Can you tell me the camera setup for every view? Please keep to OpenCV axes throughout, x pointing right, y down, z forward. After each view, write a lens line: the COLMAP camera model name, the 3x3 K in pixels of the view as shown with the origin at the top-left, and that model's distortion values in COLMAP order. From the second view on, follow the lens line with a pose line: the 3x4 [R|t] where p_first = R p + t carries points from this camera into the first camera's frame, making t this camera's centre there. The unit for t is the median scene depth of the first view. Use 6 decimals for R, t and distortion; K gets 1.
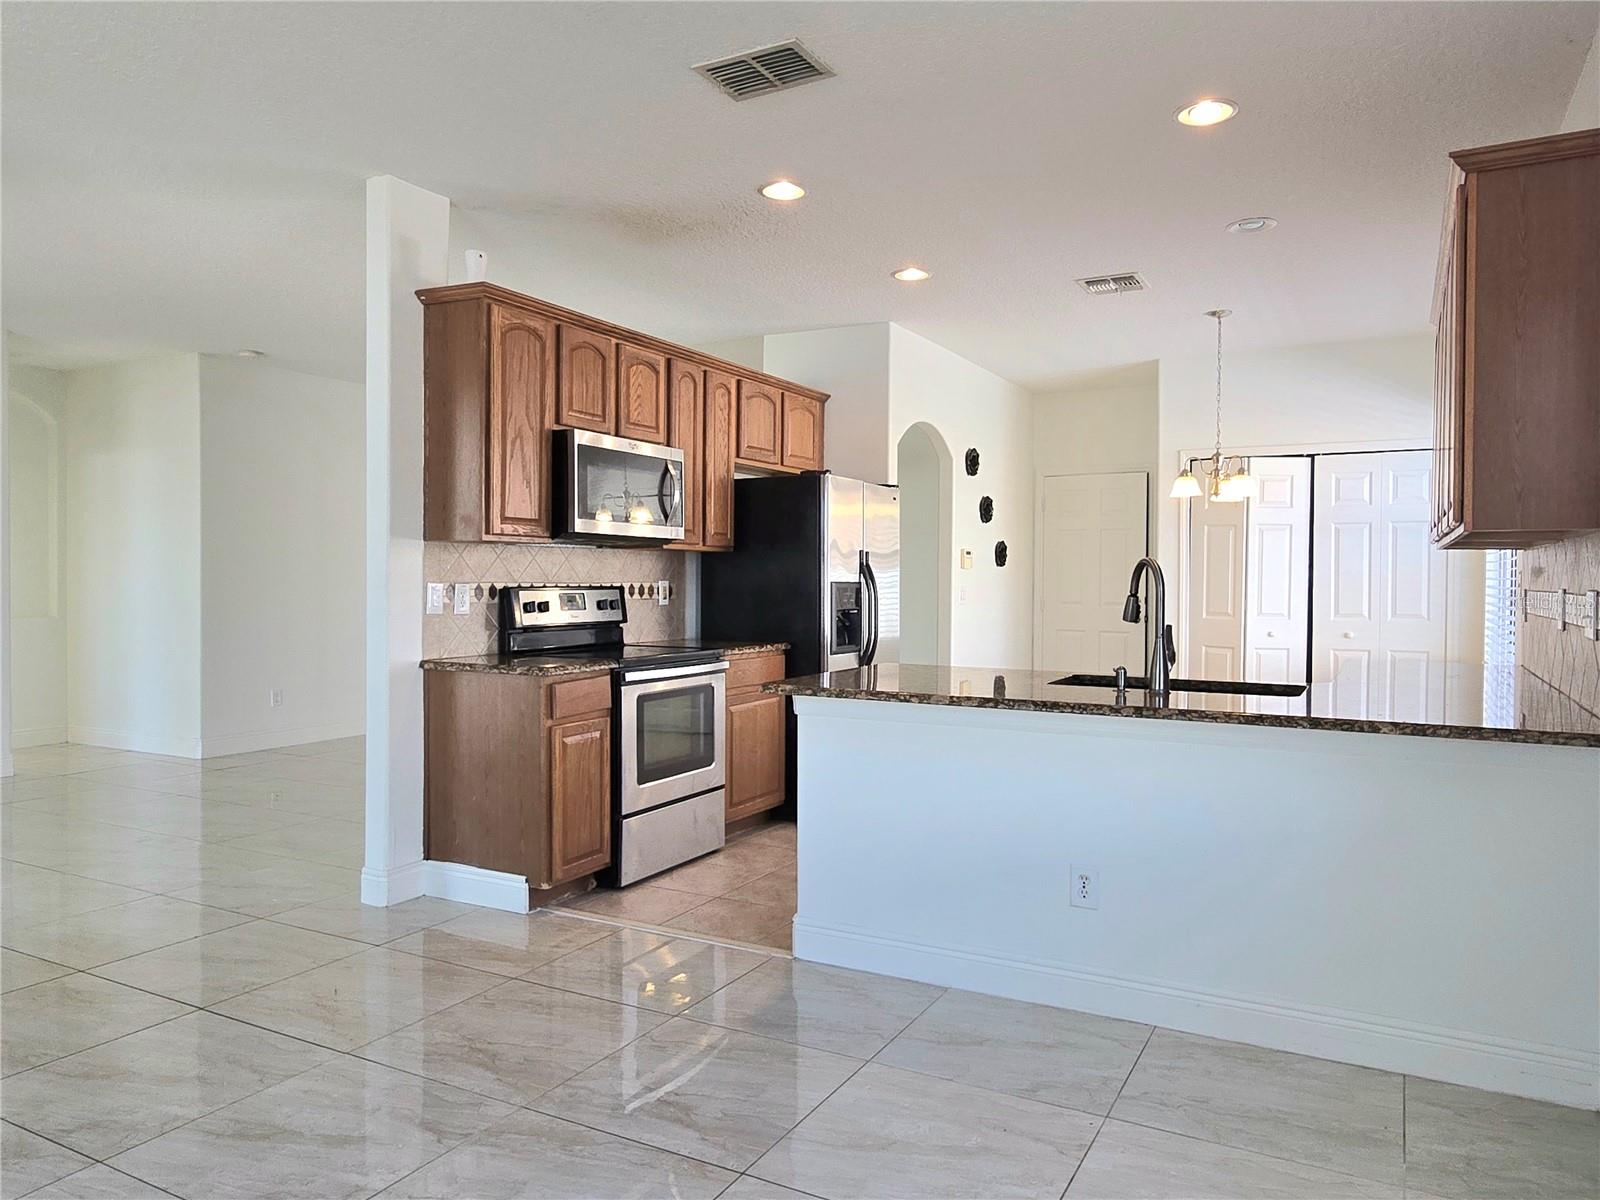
lens RADIAL K [[1091.7, 0, 806.9], [0, 1091.7, 609.5], [0, 0, 1]] dist [-0.005061, 0.003199]
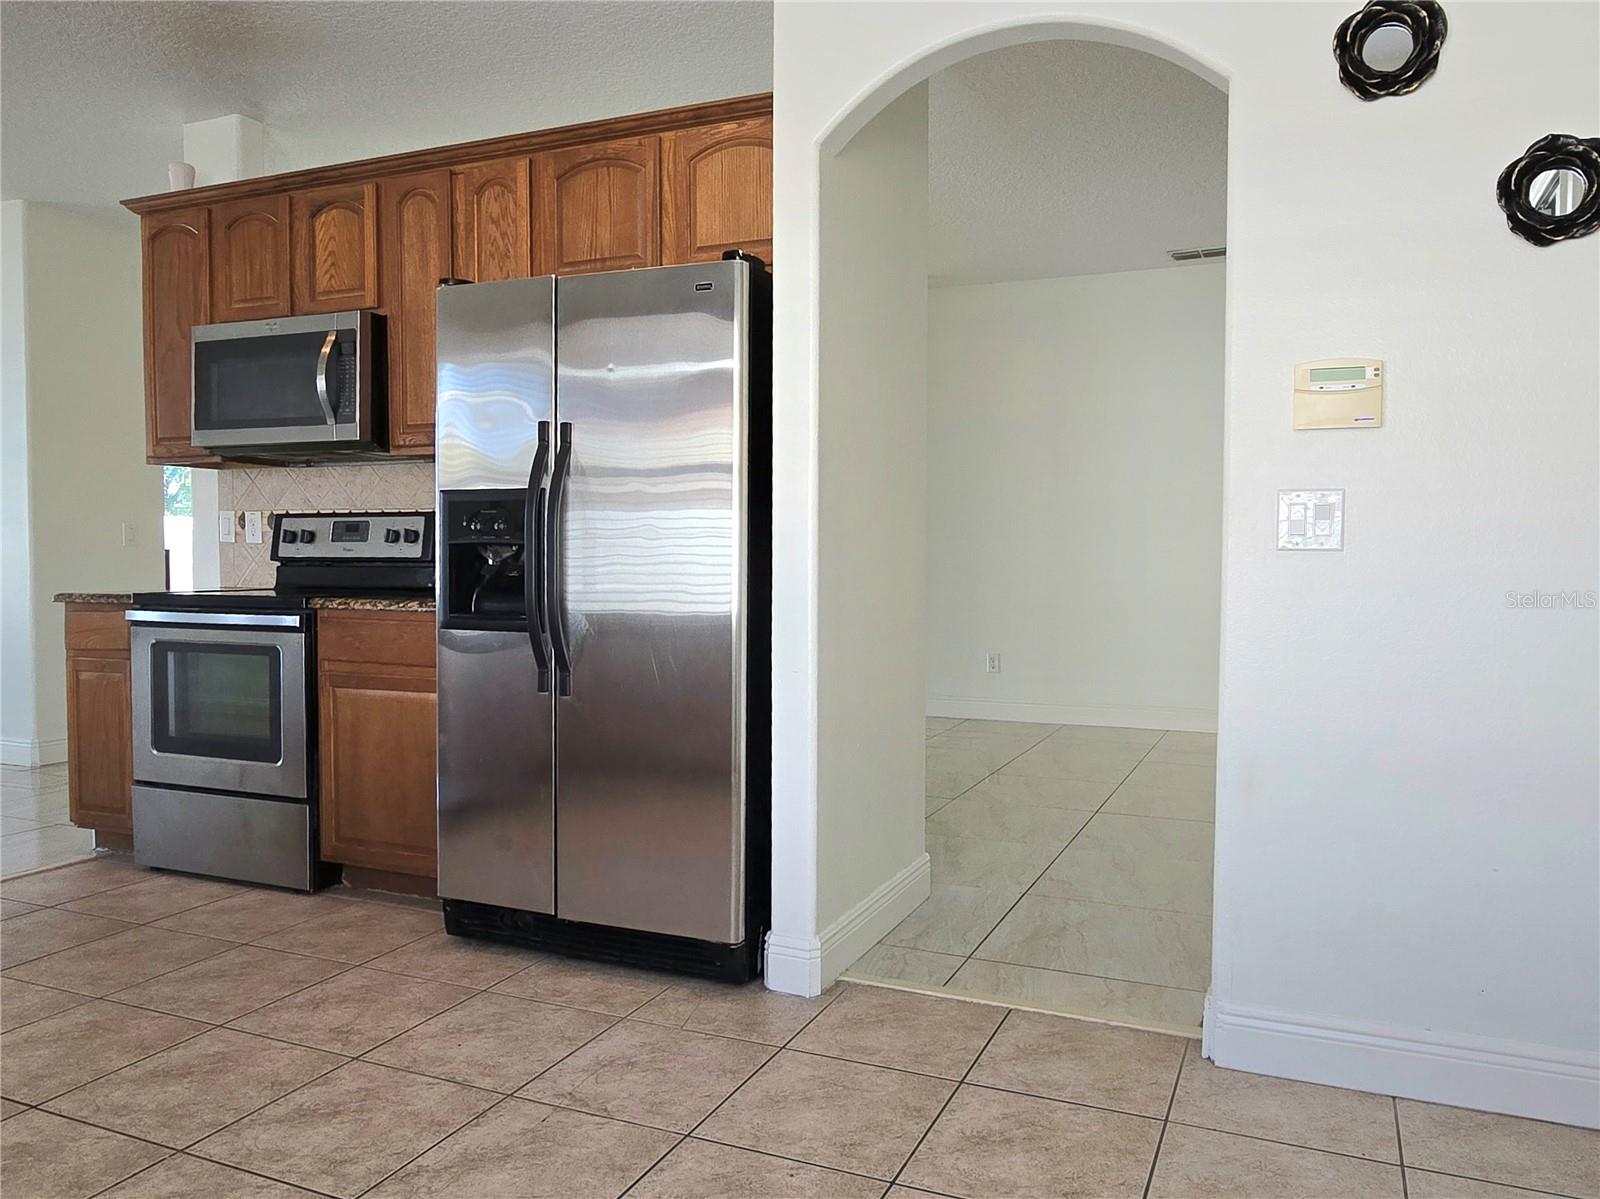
lens RADIAL K [[1141.3, 0, 800.0], [0, 1141.3, 599.5], [0, 0, 1]] dist [0.002942, 0.004497]
pose [[0.102567, 0.041837, -0.993846, 0.672615], [-0.029443, 0.998805, 0.039007, 0.000350], [0.994290, 0.025261, 0.103676, 1.263641]]
